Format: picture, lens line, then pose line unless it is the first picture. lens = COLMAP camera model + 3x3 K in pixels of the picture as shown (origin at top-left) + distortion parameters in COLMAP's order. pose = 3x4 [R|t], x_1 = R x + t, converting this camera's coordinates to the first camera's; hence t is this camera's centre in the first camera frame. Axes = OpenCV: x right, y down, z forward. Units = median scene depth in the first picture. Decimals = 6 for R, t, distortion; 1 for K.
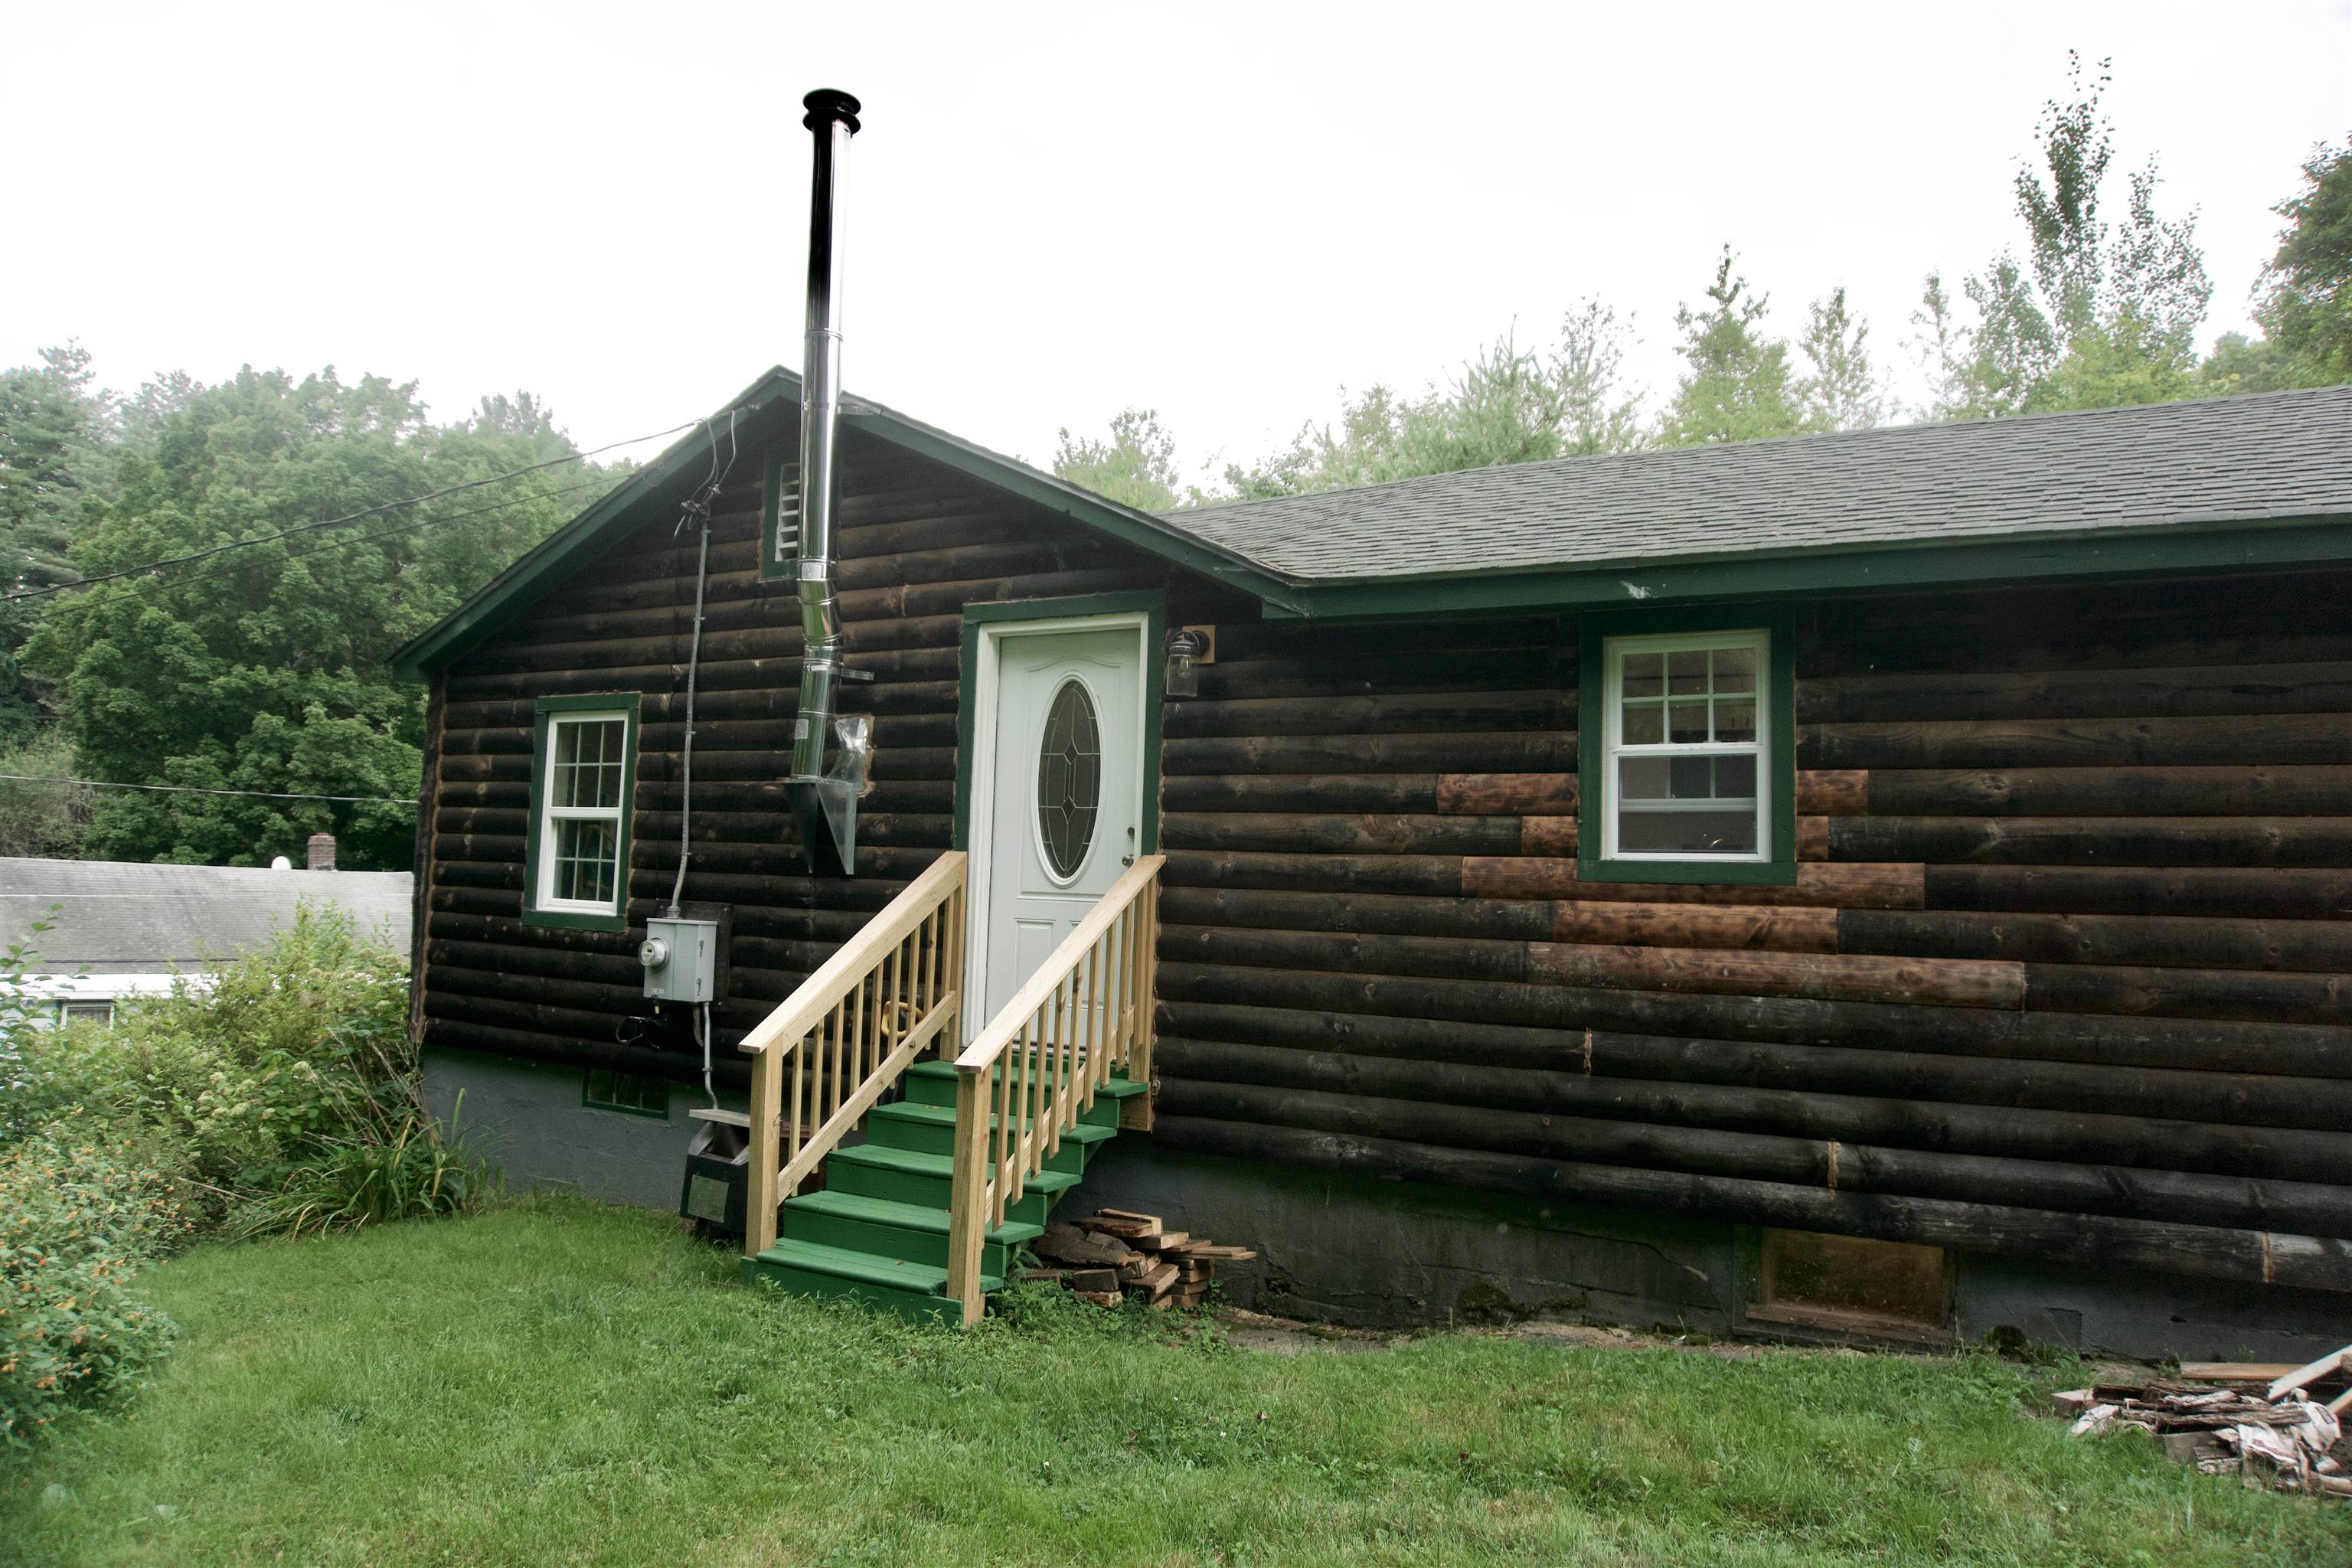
lens RADIAL K [[1577.5, 0, 1169.9], [0, 1577.5, 757.9], [0, 0, 1]] dist [-0.050614, 0.002694]
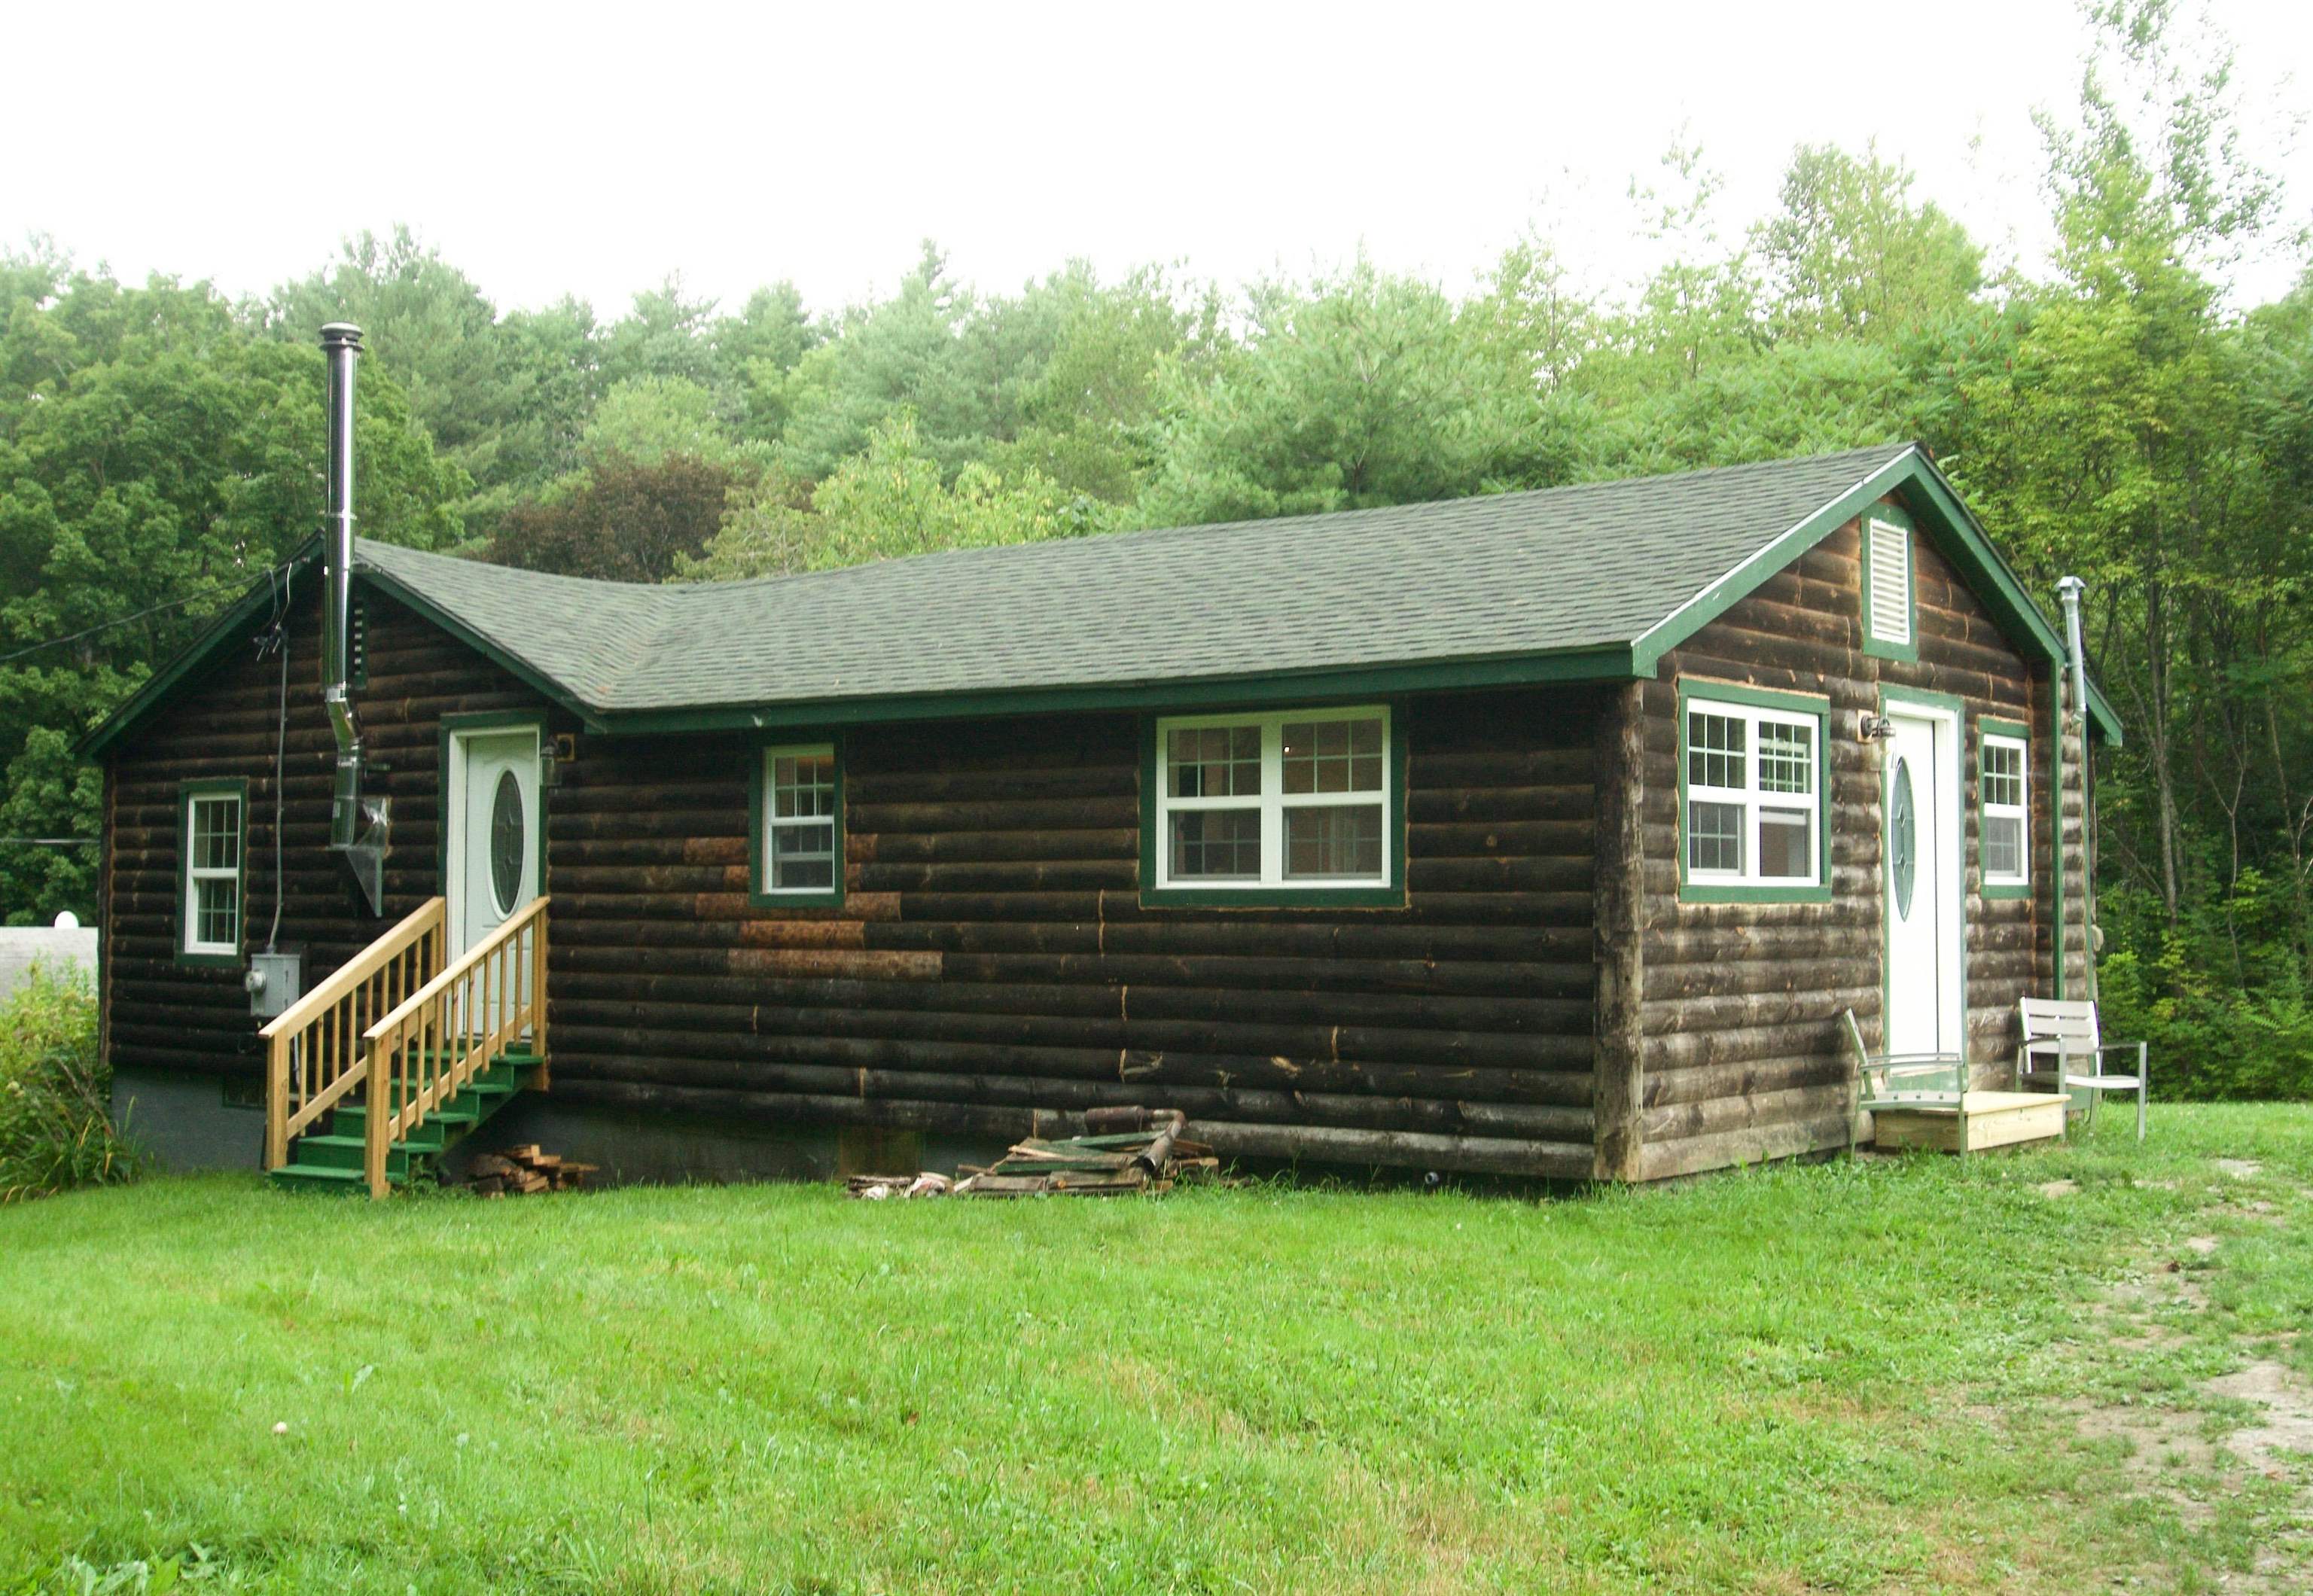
lens RADIAL K [[2601.9, 0, 1160.2], [0, 2601.9, 752.4], [0, 0, 1]] dist [-0.041359, 0.031966]
pose [[0.990326, -0.038168, -0.133407, 0.754464], [0.040562, 0.999060, 0.015274, -0.071828], [0.132699, -0.020538, 0.990944, -1.092917]]
